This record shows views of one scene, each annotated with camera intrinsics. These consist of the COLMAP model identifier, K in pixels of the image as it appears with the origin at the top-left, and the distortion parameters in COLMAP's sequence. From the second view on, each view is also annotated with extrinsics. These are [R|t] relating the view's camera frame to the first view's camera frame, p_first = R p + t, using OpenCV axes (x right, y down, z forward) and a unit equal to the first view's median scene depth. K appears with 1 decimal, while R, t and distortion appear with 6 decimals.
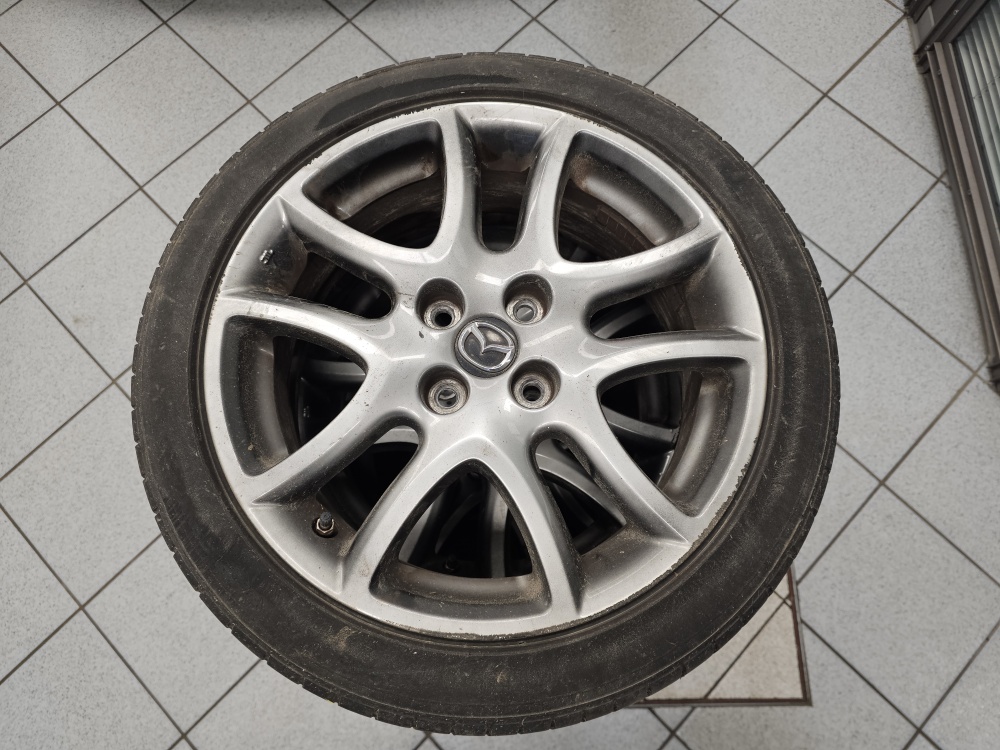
lens RADIAL K [[686.3, 0, 504.1], [0, 686.3, 374.1], [0, 0, 1]] dist [0.047483, -0.046461]
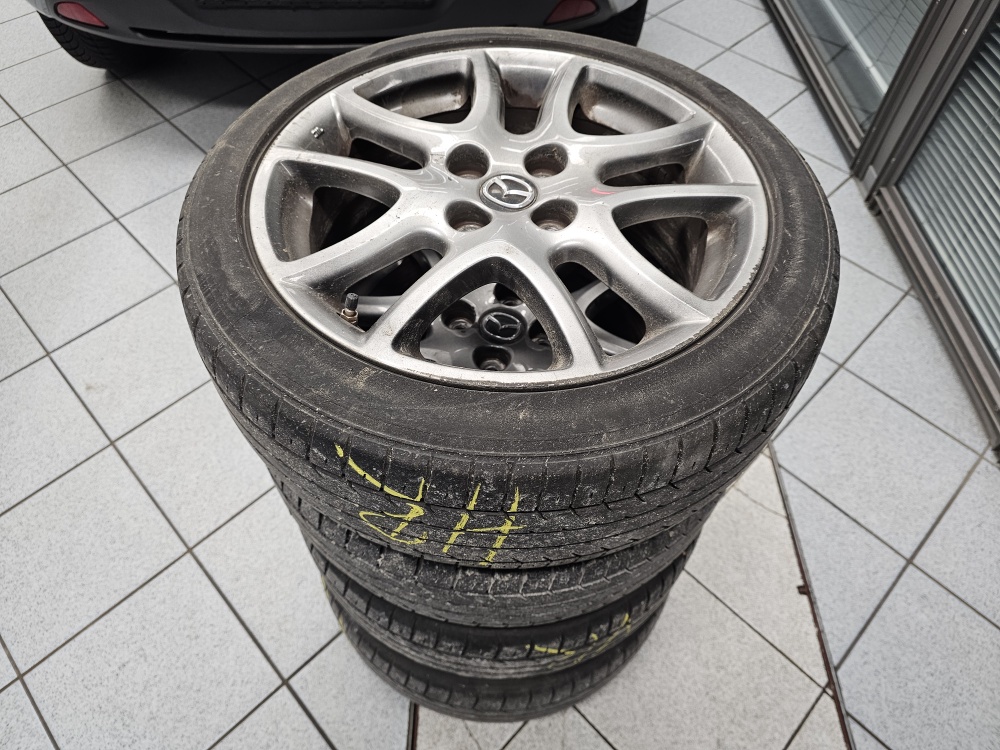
lens RADIAL K [[693.1, 0, 495.0], [0, 693.1, 375.4], [0, 0, 1]] dist [0.047949, -0.050482]
pose [[0.999699, 0.024398, -0.002379, -0.017346], [-0.023514, 0.926942, -0.374468, 0.298166], [-0.006931, 0.374411, 0.927237, 0.035722]]
